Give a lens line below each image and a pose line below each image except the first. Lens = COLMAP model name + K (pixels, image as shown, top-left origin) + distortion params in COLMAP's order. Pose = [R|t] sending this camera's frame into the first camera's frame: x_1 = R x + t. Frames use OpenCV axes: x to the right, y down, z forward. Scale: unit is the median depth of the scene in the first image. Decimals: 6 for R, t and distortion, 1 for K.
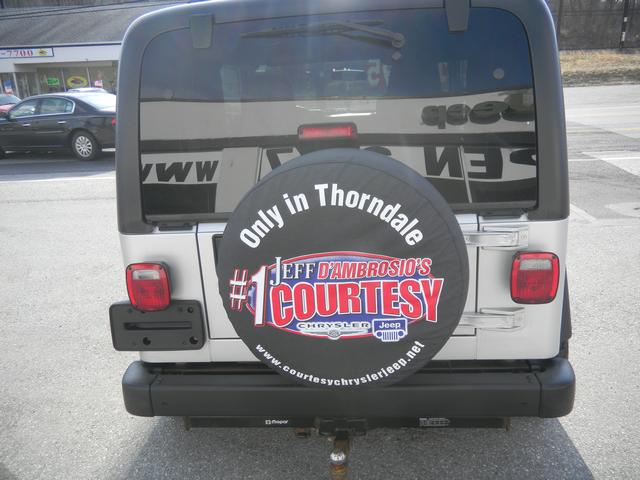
lens RADIAL K [[520.7, 0, 319.6], [0, 520.7, 239.2], [0, 0, 1]] dist [-0.010433, -0.007178]
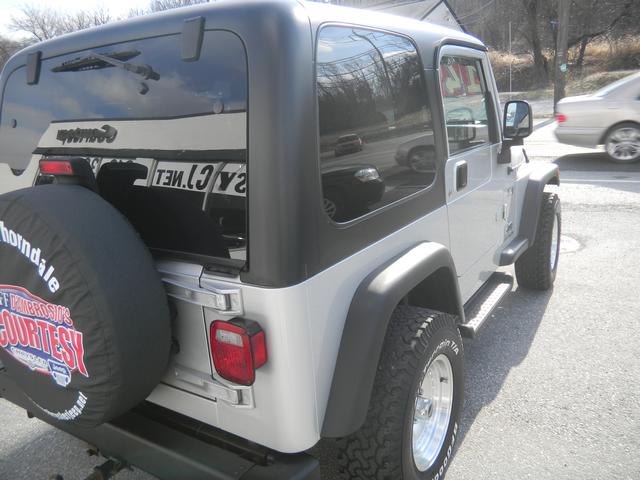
lens RADIAL K [[520.7, 0, 320.5], [0, 520.7, 241.5], [0, 0, 1]] dist [-0.010433, -0.007178]
pose [[0.883876, 0.117320, -0.452769, 1.000928], [-0.112659, 0.992931, 0.037357, -0.167488], [0.453951, 0.017990, 0.890845, 0.354422]]
